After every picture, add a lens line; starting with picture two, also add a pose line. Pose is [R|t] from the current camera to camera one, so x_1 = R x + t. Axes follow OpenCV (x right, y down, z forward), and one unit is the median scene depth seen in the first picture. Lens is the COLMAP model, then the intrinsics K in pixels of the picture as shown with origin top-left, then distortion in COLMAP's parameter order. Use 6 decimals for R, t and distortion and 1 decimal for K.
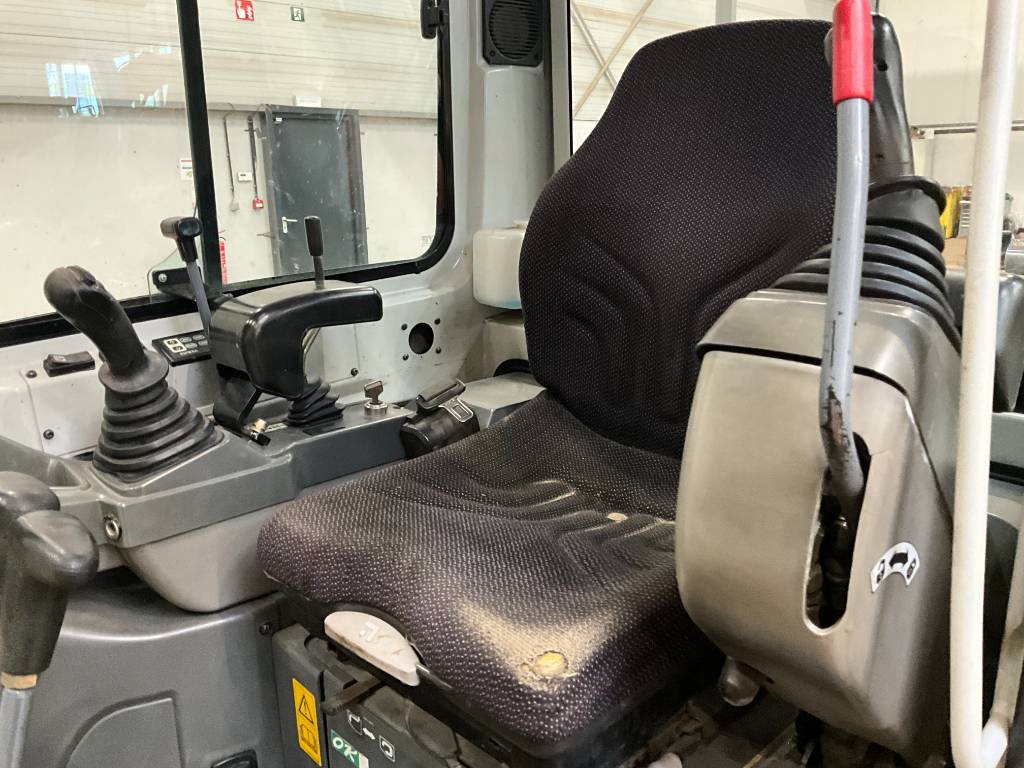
lens RADIAL K [[837.6, 0, 512.0], [0, 837.6, 384.0], [0, 0, 1]] dist [0.102703, -0.237526]
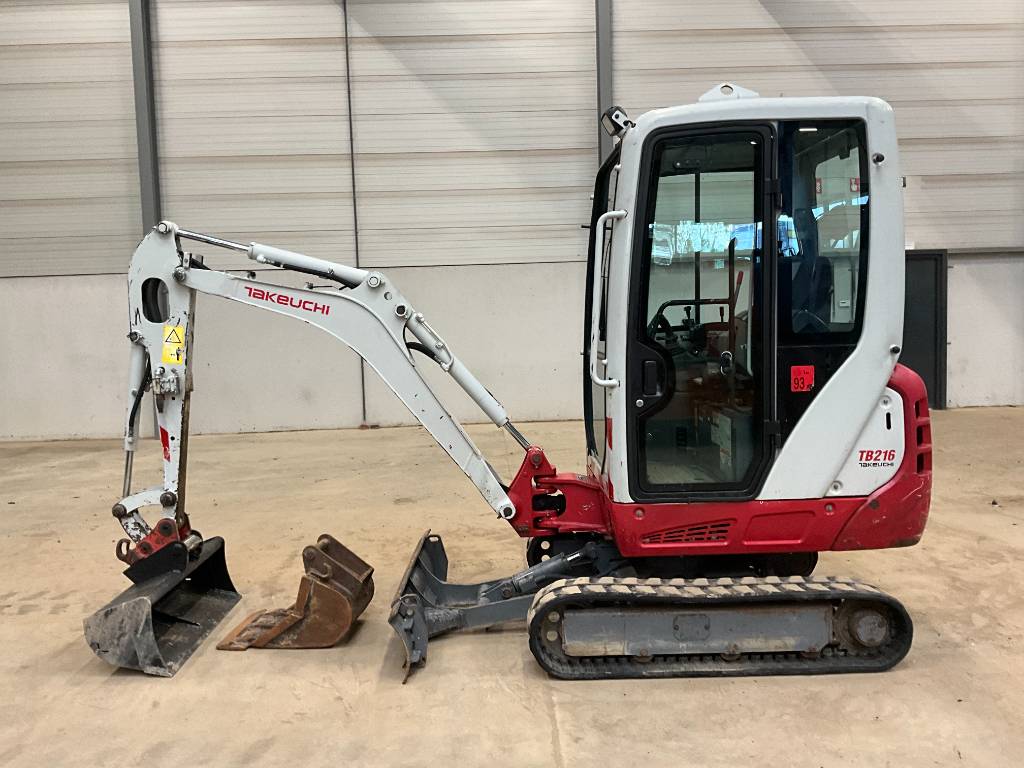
lens RADIAL K [[836.9, 0, 512.0], [0, 836.9, 384.0], [0, 0, 1]] dist [0.098506, -0.185025]
pose [[0.732967, 0.048133, -0.678559, 1.832993], [-0.150524, 0.984243, -0.092777, 0.708394], [0.663402, 0.170142, 0.728663, -2.589386]]
